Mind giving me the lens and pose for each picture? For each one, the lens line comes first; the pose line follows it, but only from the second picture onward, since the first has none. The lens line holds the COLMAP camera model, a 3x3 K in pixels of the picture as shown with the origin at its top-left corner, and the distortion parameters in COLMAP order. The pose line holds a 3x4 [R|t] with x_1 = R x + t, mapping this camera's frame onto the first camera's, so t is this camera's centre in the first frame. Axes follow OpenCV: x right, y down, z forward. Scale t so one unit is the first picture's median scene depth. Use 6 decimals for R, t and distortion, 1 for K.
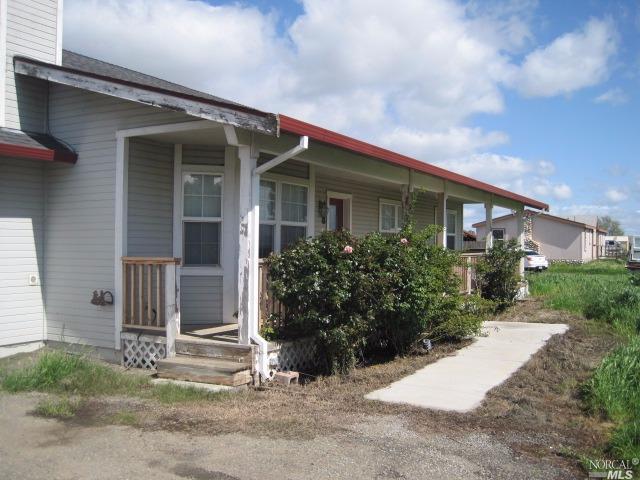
lens RADIAL K [[657.2, 0, 320.0], [0, 657.2, 240.0], [0, 0, 1]] dist [-0.172014, 0.194735]
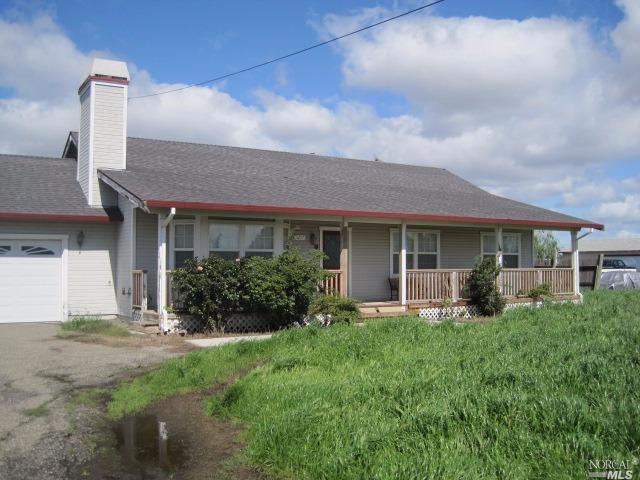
lens RADIAL K [[657.2, 0, 320.0], [0, 657.2, 240.0], [0, 0, 1]] dist [-0.172014, 0.194735]
pose [[0.869688, -0.026287, -0.492902, 1.181128], [0.010244, 0.999327, -0.035221, 0.011101], [0.493496, 0.025582, 0.869372, -0.432065]]
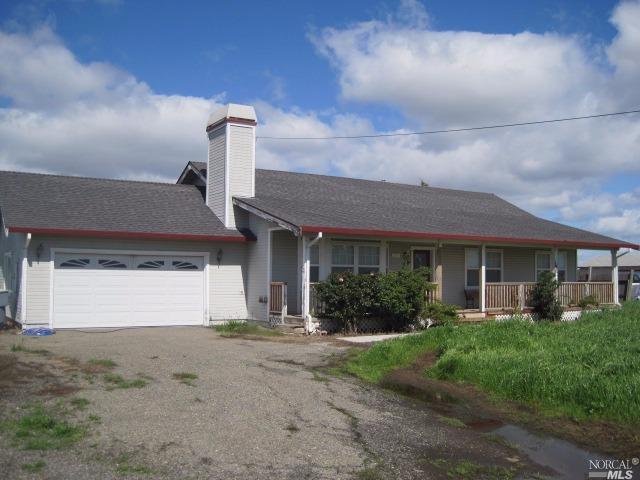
lens RADIAL K [[657.2, 0, 320.0], [0, 657.2, 240.0], [0, 0, 1]] dist [-0.172014, 0.194735]
pose [[0.873696, -0.029591, -0.485571, 1.042096], [0.003750, 0.998528, -0.054103, 0.003558], [0.486457, 0.045449, 0.872521, -1.021312]]
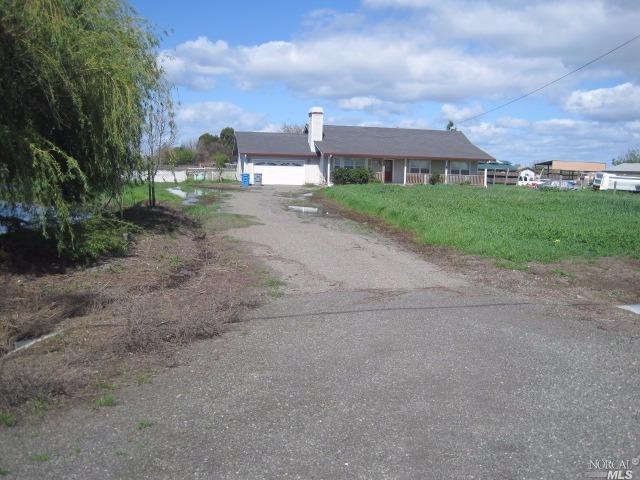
lens RADIAL K [[657.2, 0, 320.0], [0, 657.2, 240.0], [0, 0, 1]] dist [-0.172014, 0.194735]
pose [[0.645153, 0.090834, -0.758635, 5.187577], [-0.016893, 0.994361, 0.104692, 0.030126], [0.763866, -0.054727, 0.643050, -3.655908]]
